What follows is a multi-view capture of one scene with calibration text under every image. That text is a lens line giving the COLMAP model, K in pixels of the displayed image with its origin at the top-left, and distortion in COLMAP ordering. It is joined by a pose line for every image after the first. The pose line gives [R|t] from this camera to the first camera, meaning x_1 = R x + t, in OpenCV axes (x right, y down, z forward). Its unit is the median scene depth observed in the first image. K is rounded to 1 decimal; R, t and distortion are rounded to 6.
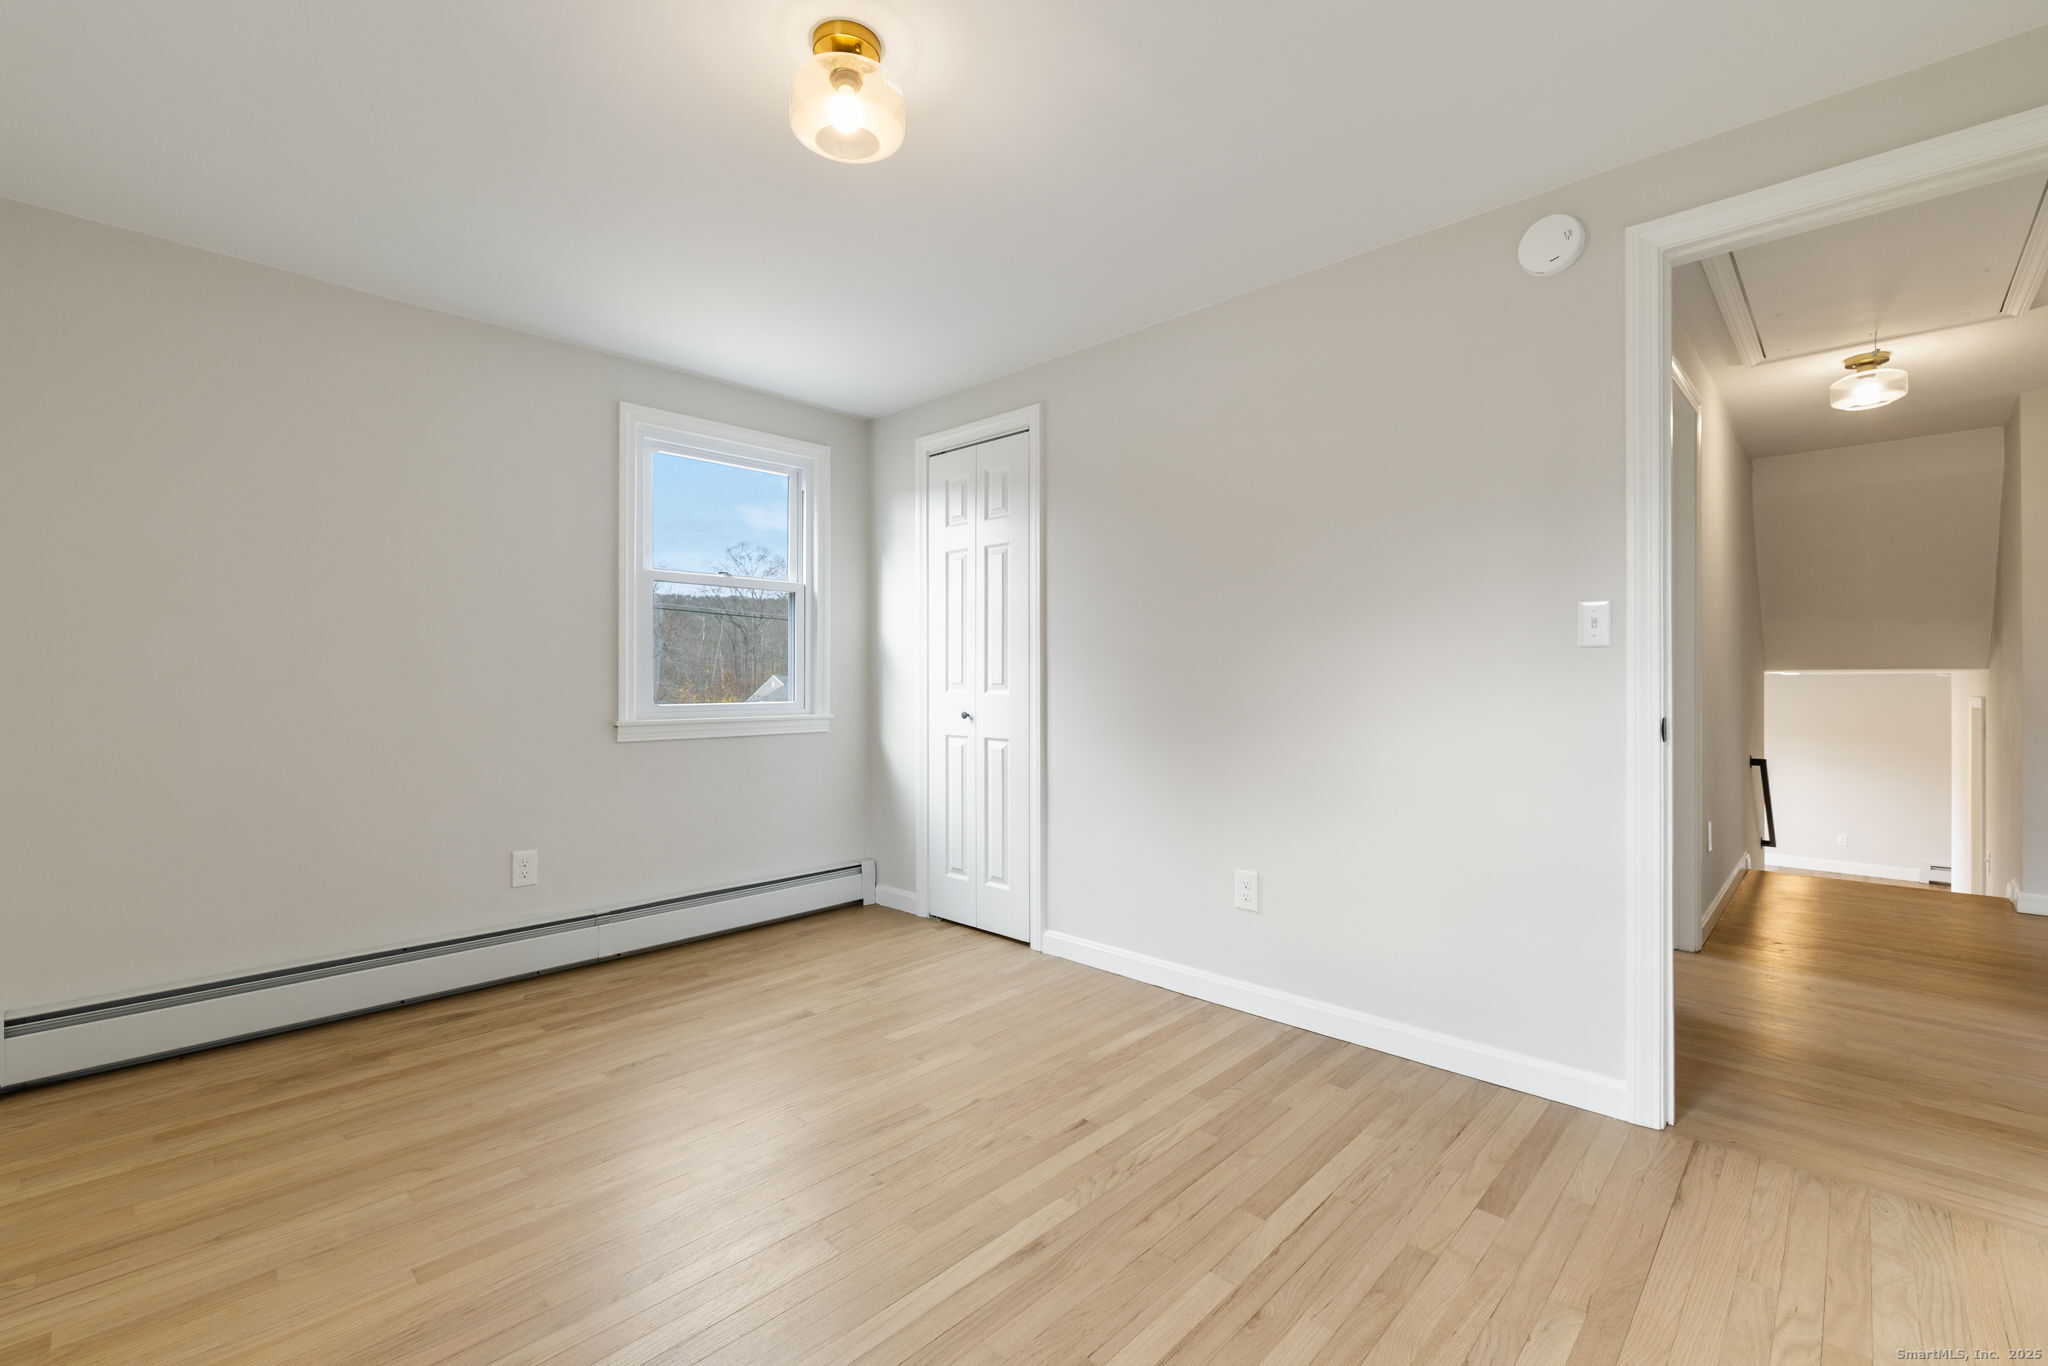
lens RADIAL K [[875.9, 0, 1023.5], [0, 875.9, 675.3], [0, 0, 1]] dist [-0.002628, 0.000534]
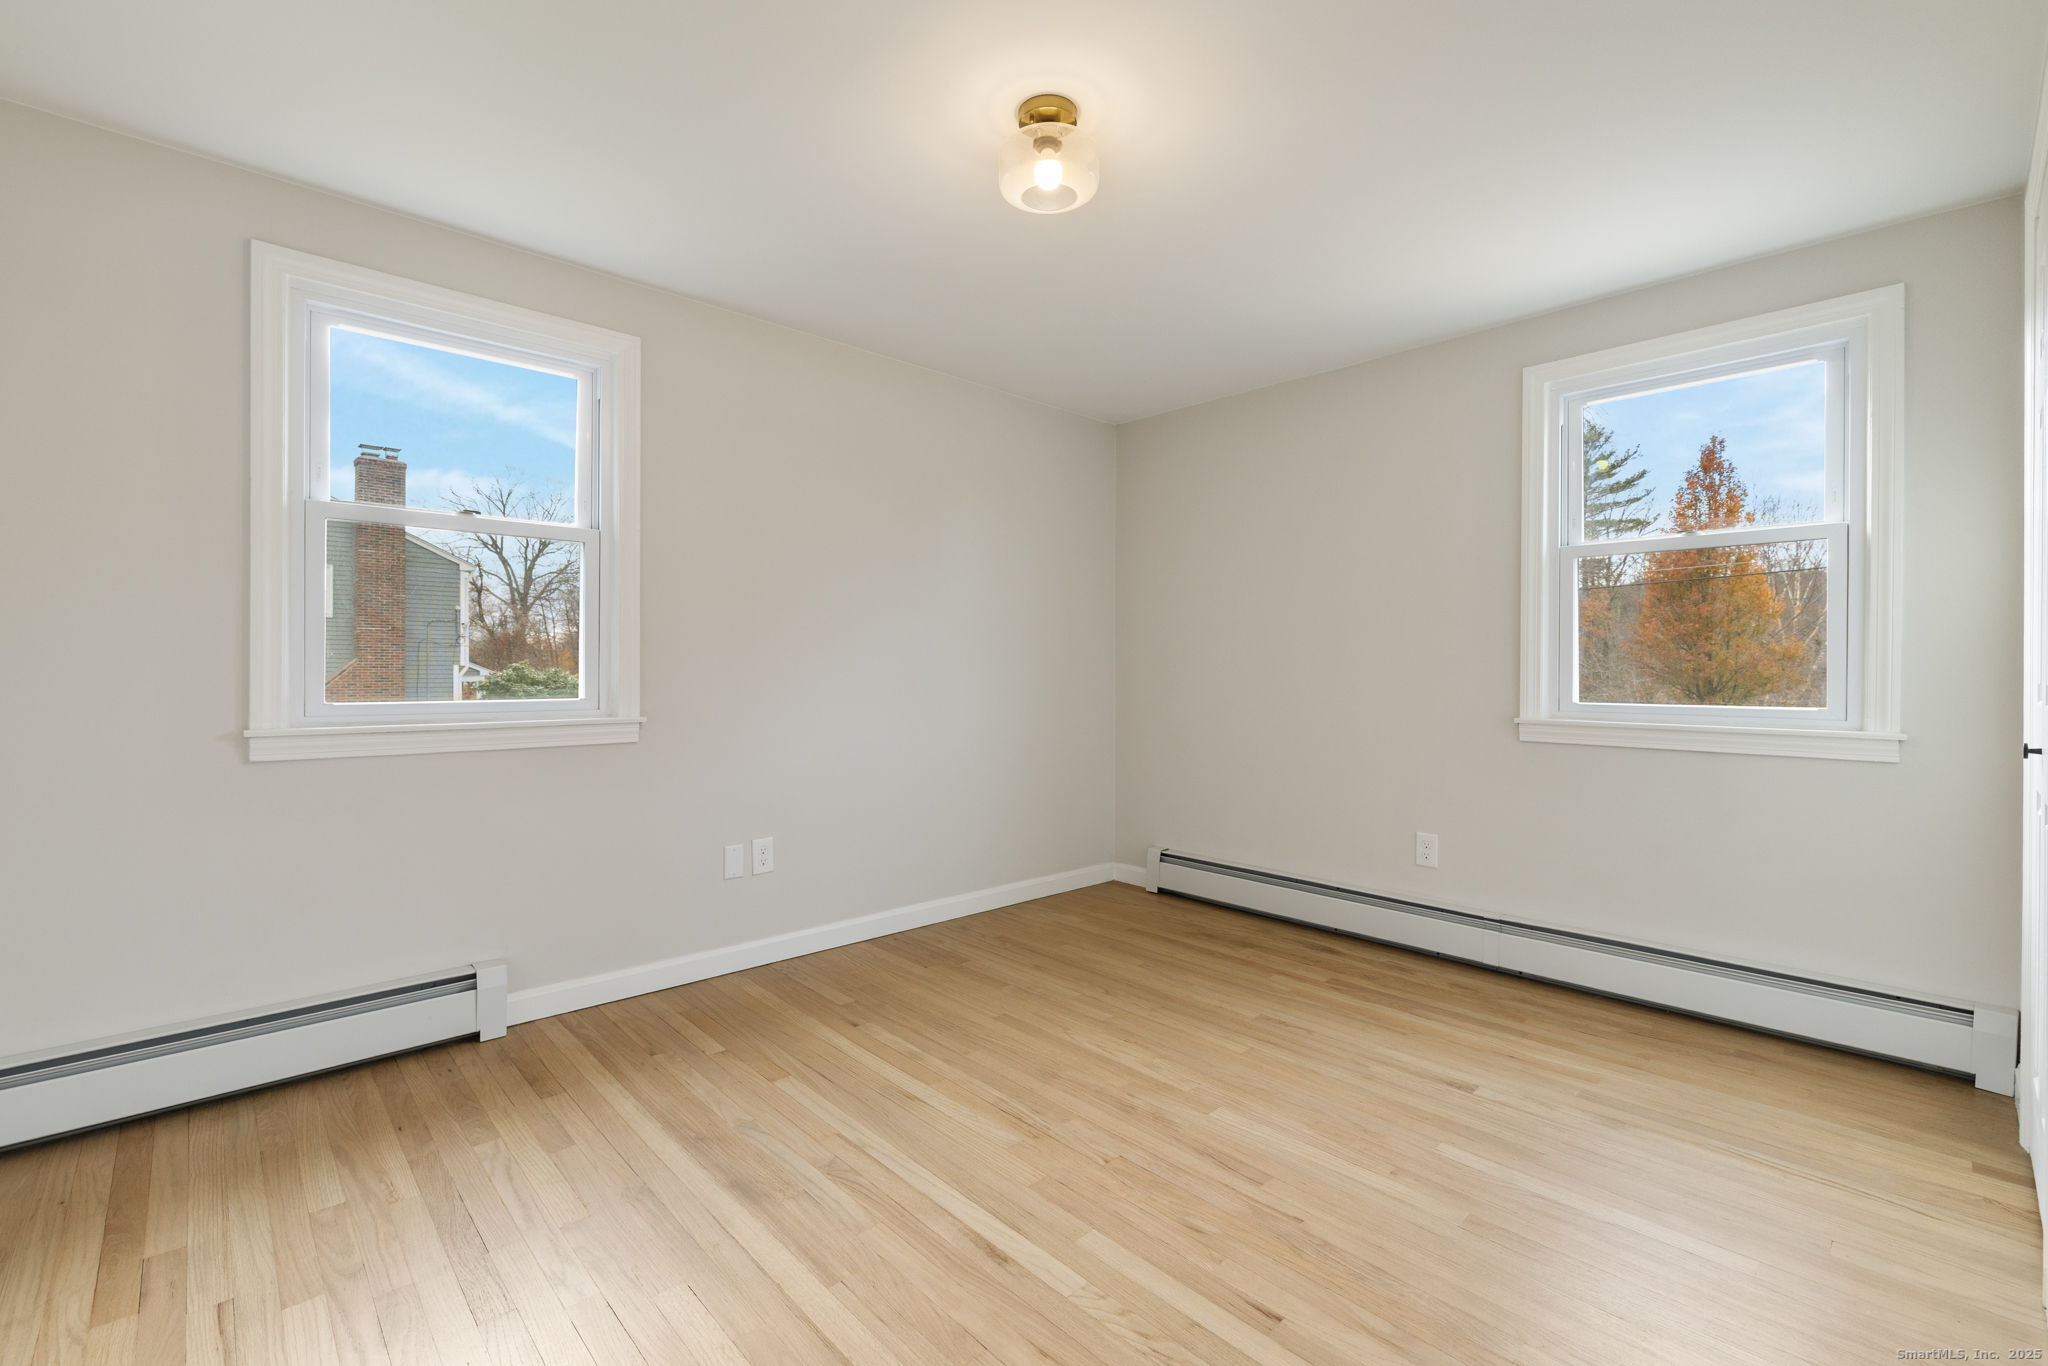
lens RADIAL K [[875.9, 0, 1022.5], [0, 875.9, 657.1], [0, 0, 1]] dist [-0.002628, 0.000534]
pose [[-0.045447, -0.013723, -0.998872, 0.605864], [-0.001494, 0.999905, -0.013669, 0.002962], [0.998966, 0.000871, -0.045463, 0.657405]]
